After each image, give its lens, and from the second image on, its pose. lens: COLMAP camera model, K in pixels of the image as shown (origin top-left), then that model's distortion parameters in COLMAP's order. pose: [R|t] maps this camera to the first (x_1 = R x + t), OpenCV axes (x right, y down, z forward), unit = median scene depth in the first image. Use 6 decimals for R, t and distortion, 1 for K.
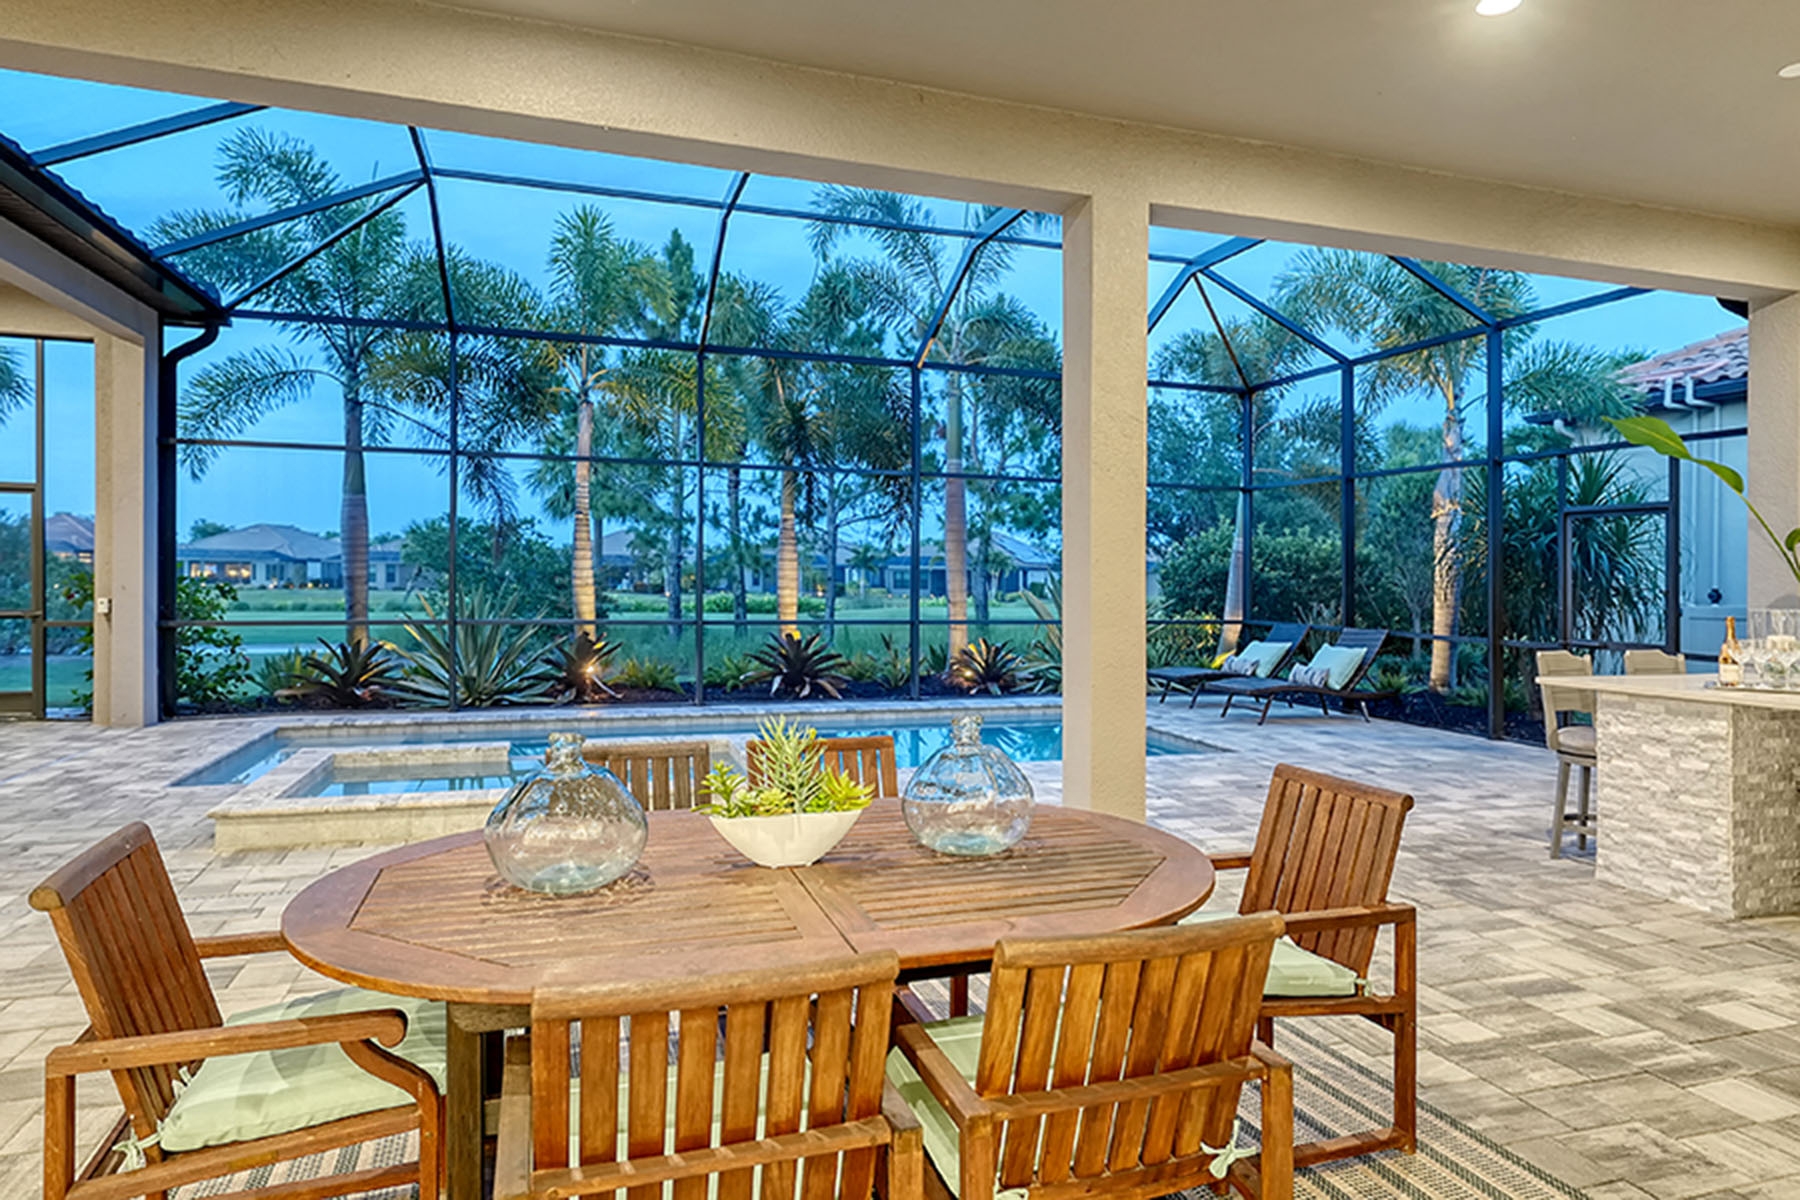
lens RADIAL K [[1056.5, 0, 914.1], [0, 1056.5, 498.2], [0, 0, 1]] dist [0.002539, 0.003477]
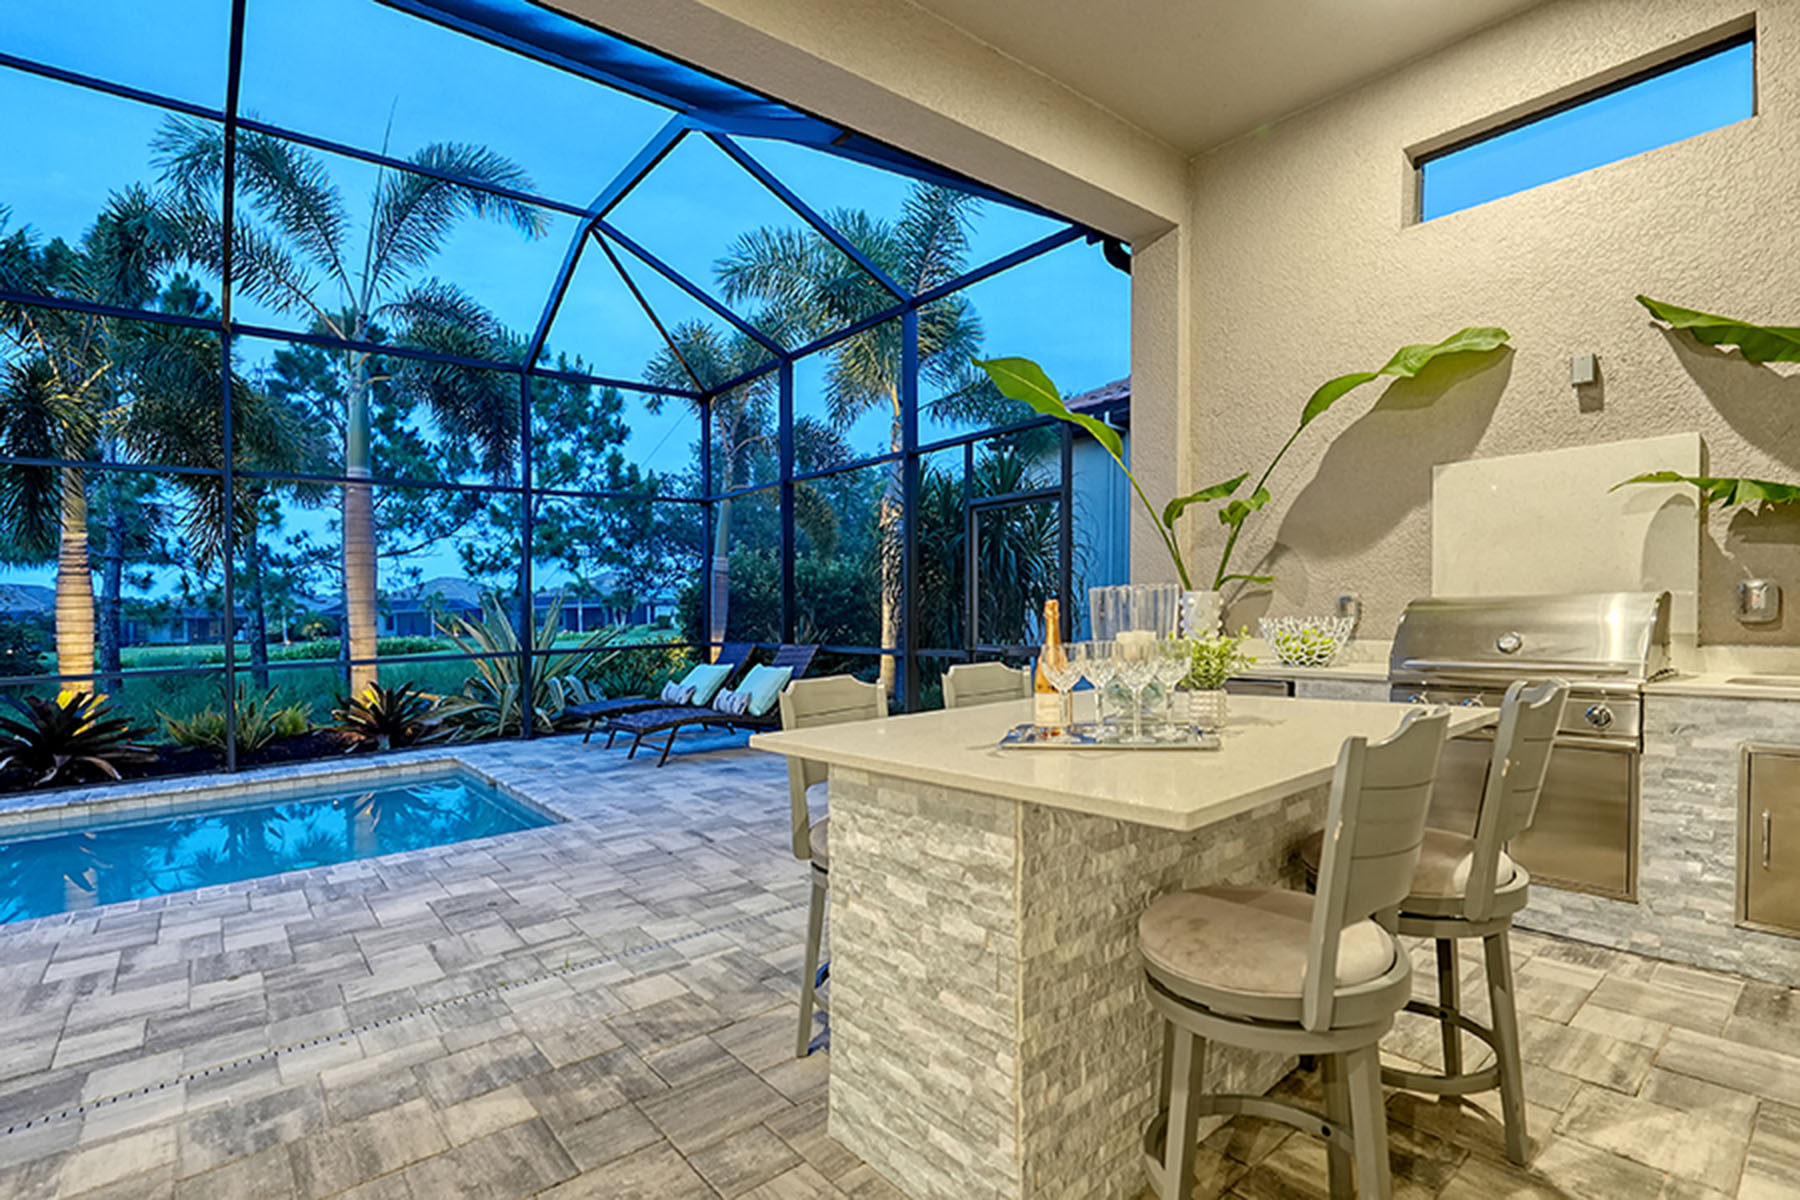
lens RADIAL K [[847.7, 0, 904.6], [0, 847.7, 601.1], [0, 0, 1]] dist [0.000009, -0.000366]
pose [[0.931461, -0.037371, 0.361916, 0.255574], [0.013729, 0.997613, 0.067679, 0.038516], [-0.363581, -0.058071, 0.929751, 0.296600]]
